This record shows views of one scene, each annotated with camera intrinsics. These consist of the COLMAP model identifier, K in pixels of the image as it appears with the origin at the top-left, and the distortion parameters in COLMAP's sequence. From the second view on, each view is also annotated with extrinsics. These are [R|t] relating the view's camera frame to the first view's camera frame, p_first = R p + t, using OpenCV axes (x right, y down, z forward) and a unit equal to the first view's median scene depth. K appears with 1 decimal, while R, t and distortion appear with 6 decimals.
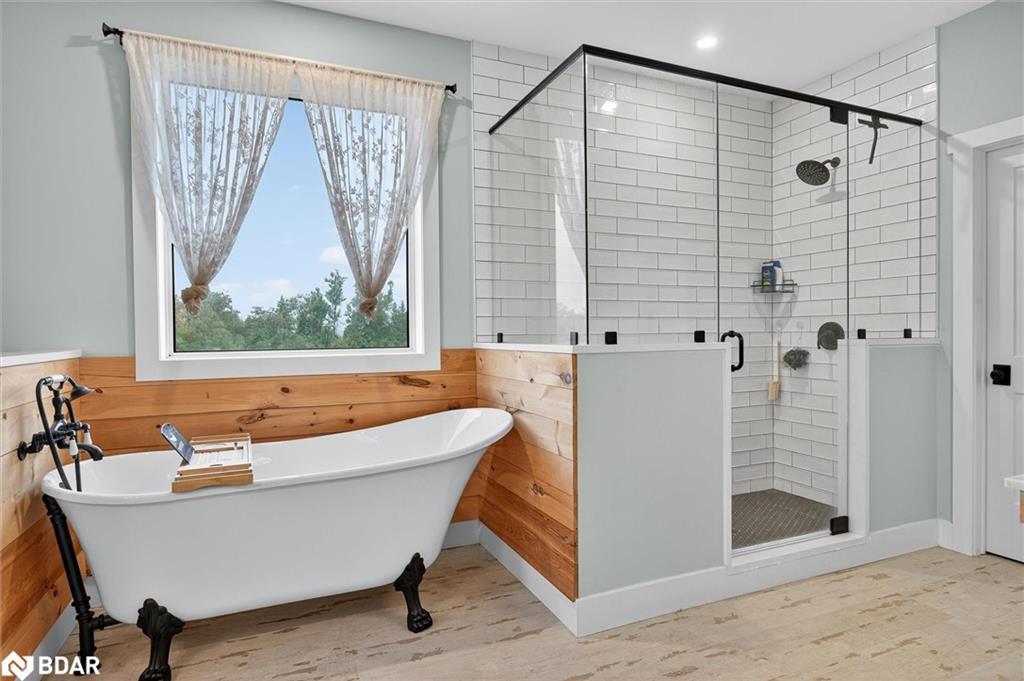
lens RADIAL K [[575.0, 0, 514.1], [0, 575.0, 339.1], [0, 0, 1]] dist [-0.002287, 0.003305]
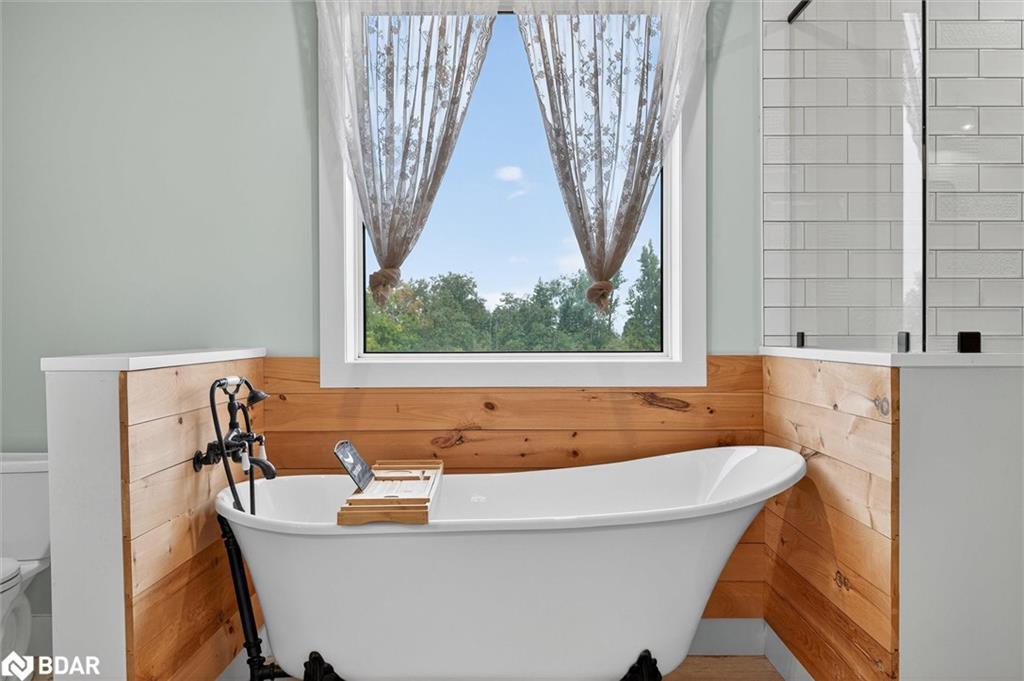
lens RADIAL K [[863.7, 0, 512.0], [0, 863.7, 340.5], [0, 0, 1]] dist [0.048229, -0.103838]
pose [[0.914983, 0.011889, -0.403317, 0.085452], [-0.011499, 0.999928, 0.003390, -0.000882], [0.403328, 0.001536, 0.915054, -0.017496]]
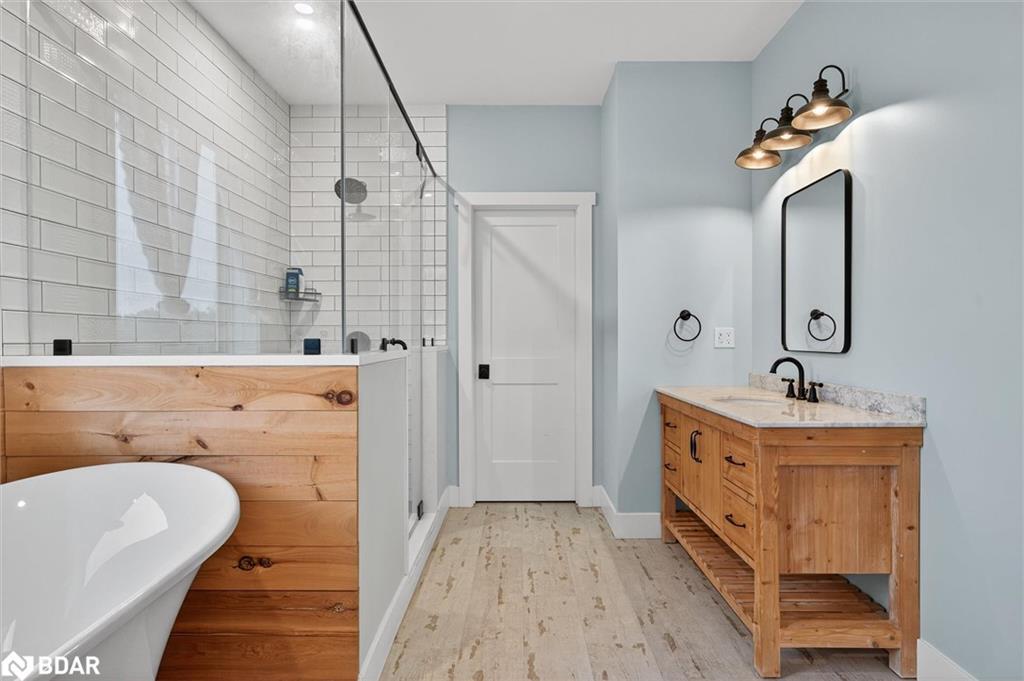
lens RADIAL K [[575.0, 0, 514.1], [0, 575.0, 339.1], [0, 0, 1]] dist [-0.002287, 0.003305]
pose [[0.408546, 0.006646, 0.912714, -0.450891], [0.009521, 0.999888, -0.011543, 0.000498], [-0.912688, 0.013405, 0.408437, 0.403958]]
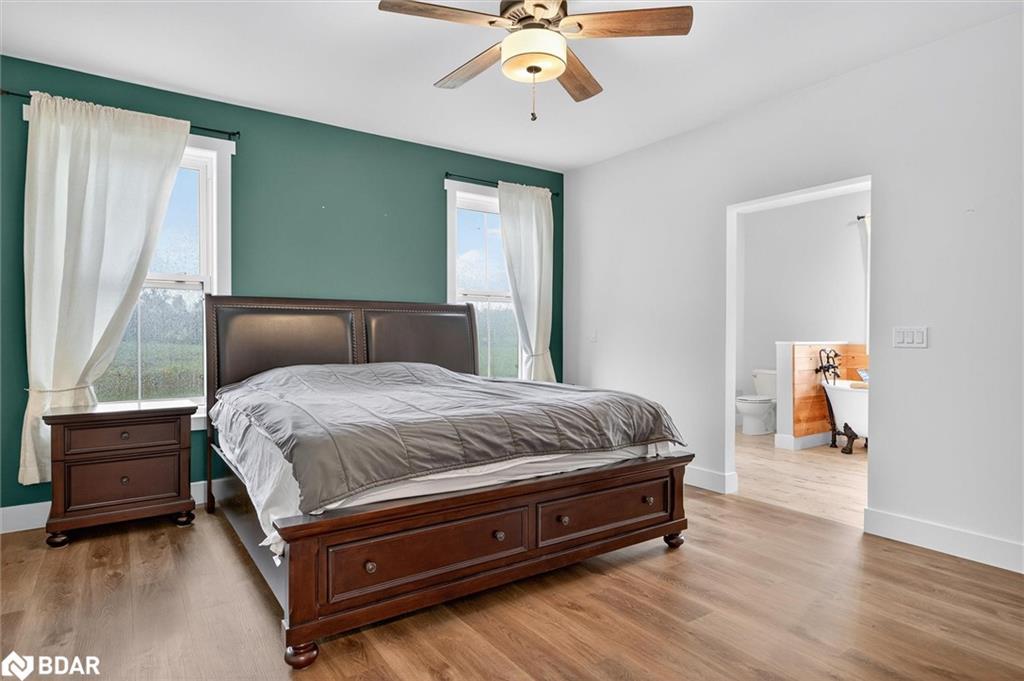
lens RADIAL K [[575.0, 0, 514.1], [0, 575.0, 339.1], [0, 0, 1]] dist [-0.002287, 0.003305]
pose [[0.195736, 0.017811, -0.980495, 1.422916], [-0.019837, 0.999702, 0.014200, 0.000757], [0.980456, 0.016671, 0.196031, -0.943172]]
